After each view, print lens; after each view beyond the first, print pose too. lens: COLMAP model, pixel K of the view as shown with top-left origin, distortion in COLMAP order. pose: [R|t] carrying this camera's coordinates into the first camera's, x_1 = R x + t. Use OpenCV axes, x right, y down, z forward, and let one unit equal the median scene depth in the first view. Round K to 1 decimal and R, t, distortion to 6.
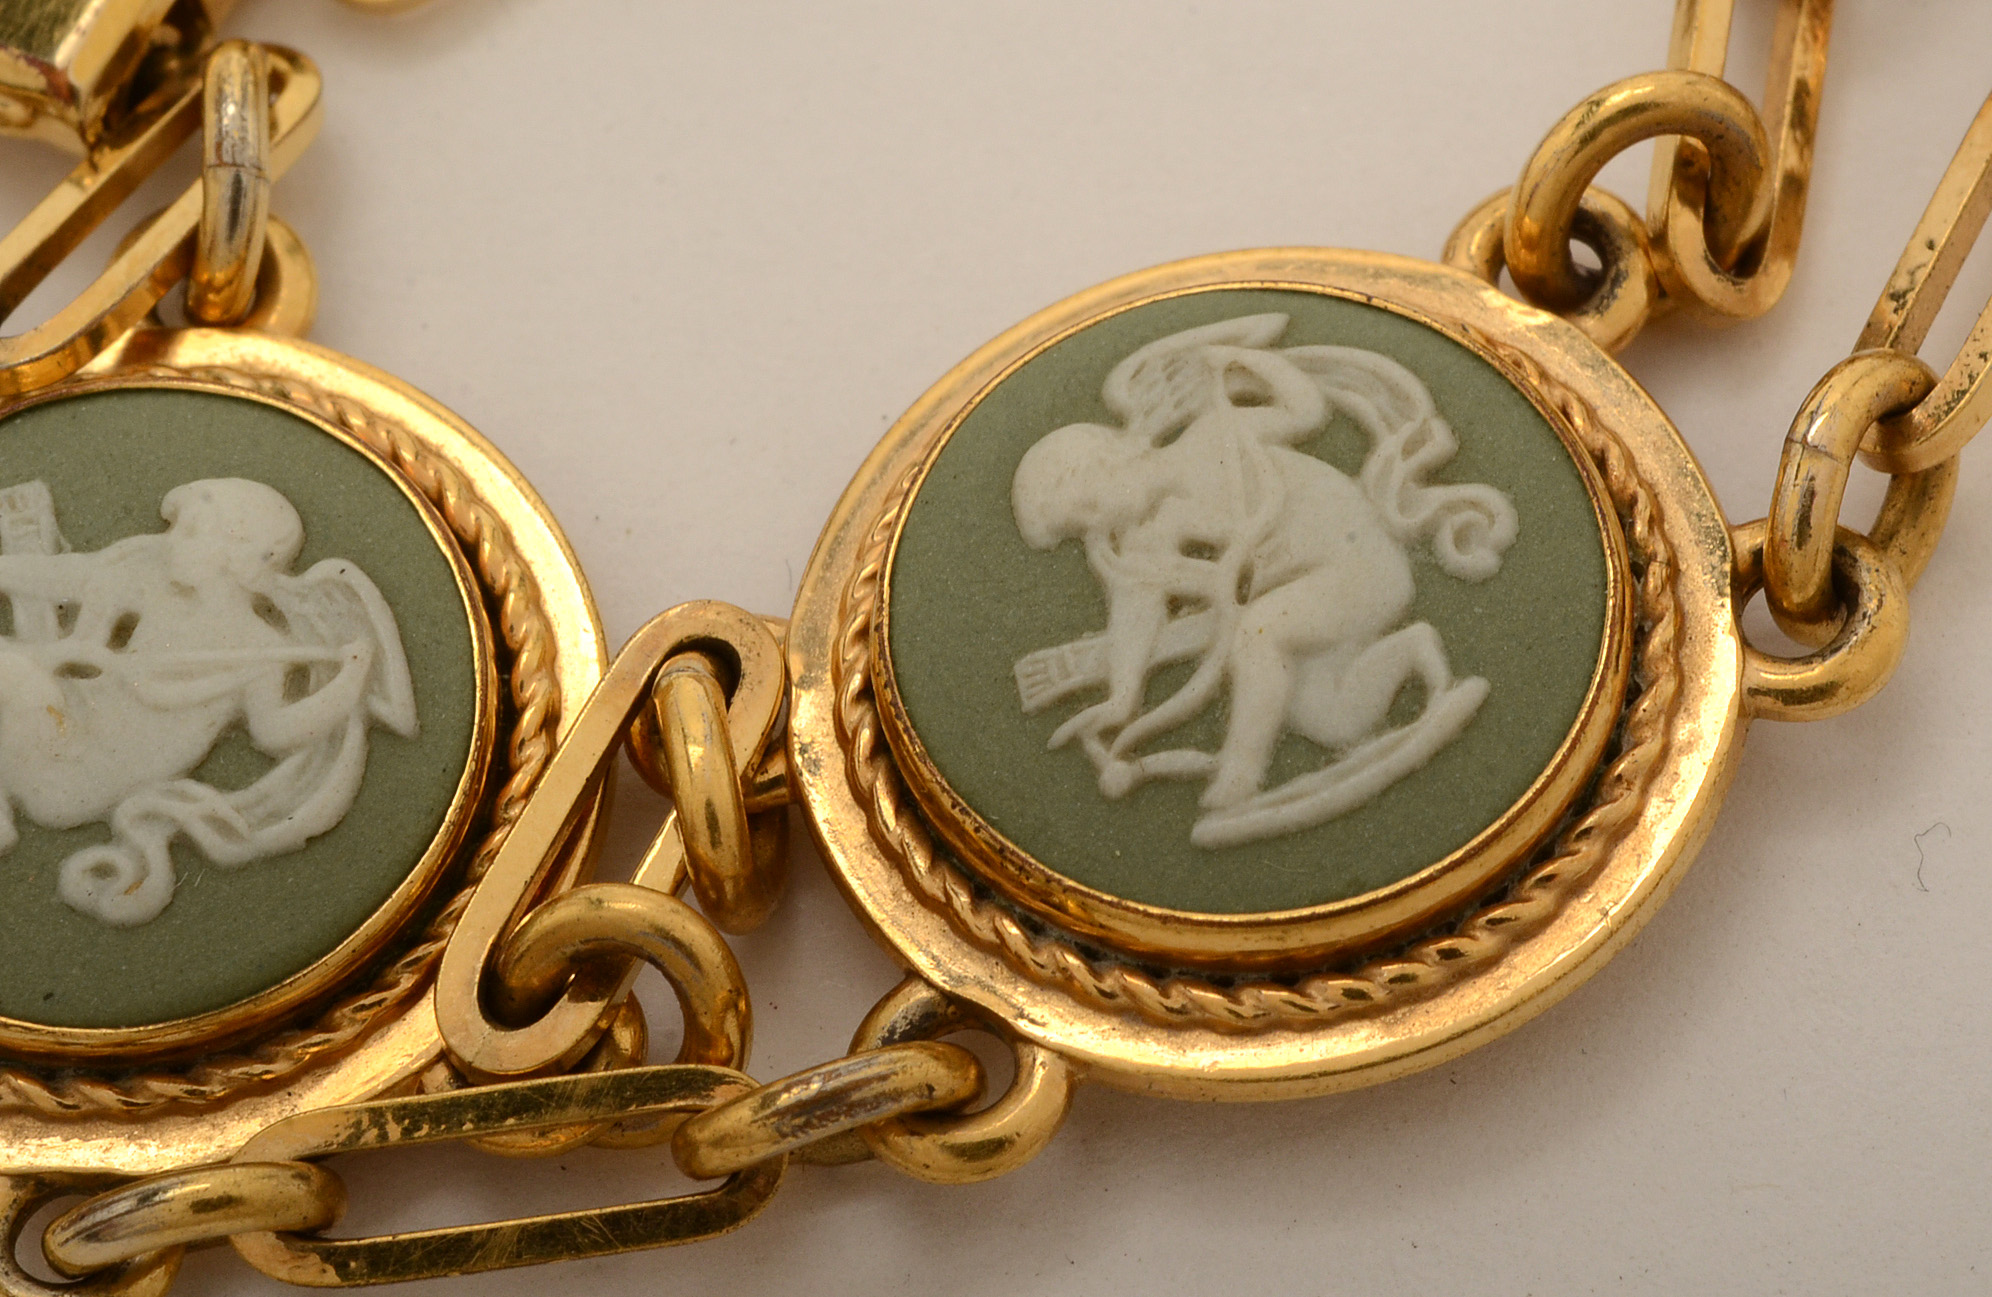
lens RADIAL K [[6100.5, 0, 996.0], [0, 6100.5, 648.5], [0, 0, 1]] dist [0.017838, 0.155989]
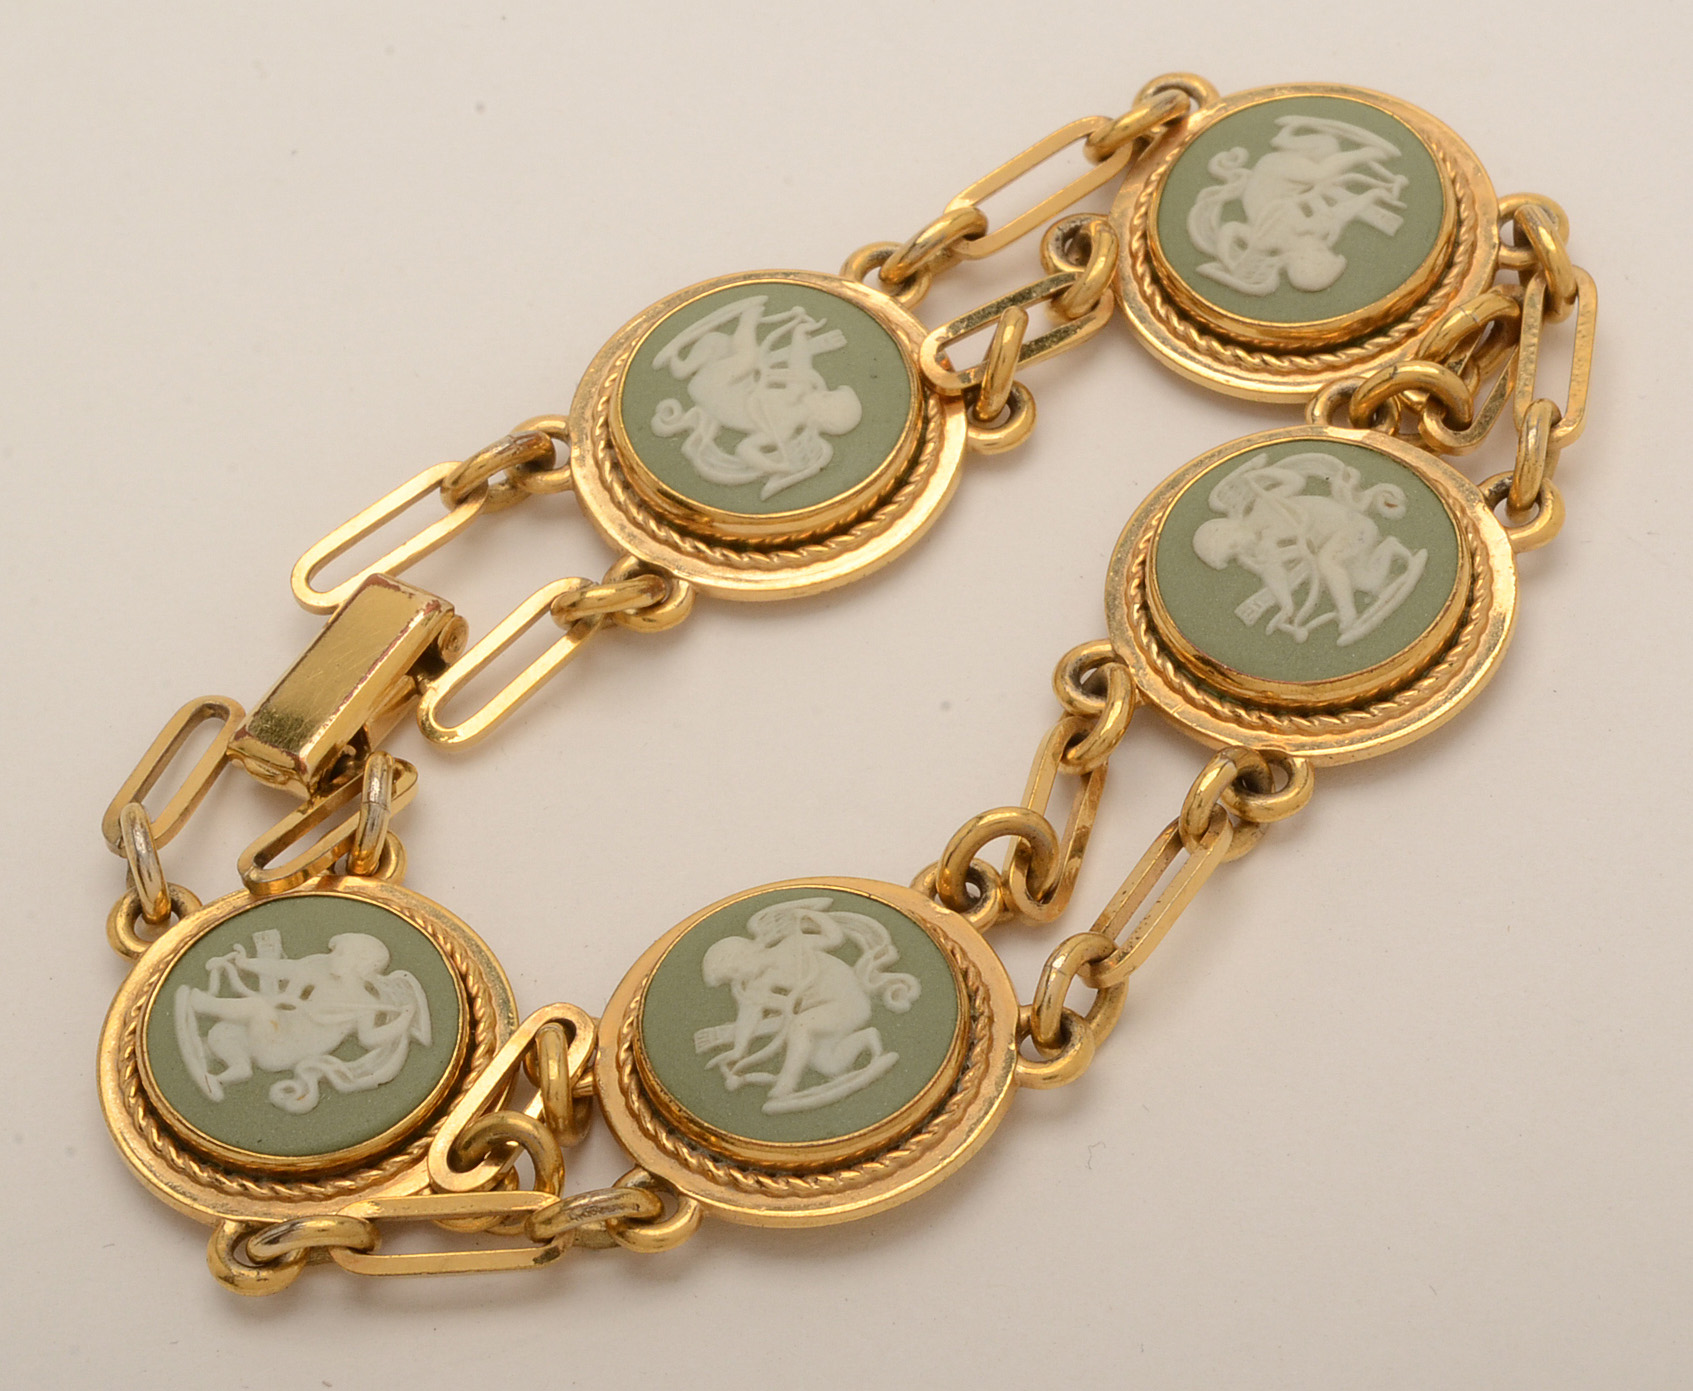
lens RADIAL K [[5215.6, 0, 846.5], [0, 5215.6, 695.5], [0, 0, 1]] dist [-0.185539, 0.188000]
pose [[0.996328, 0.077872, -0.035596, 0.117524], [-0.083040, 0.980139, -0.180087, 0.221627], [0.020865, 0.182381, 0.983006, -0.920954]]
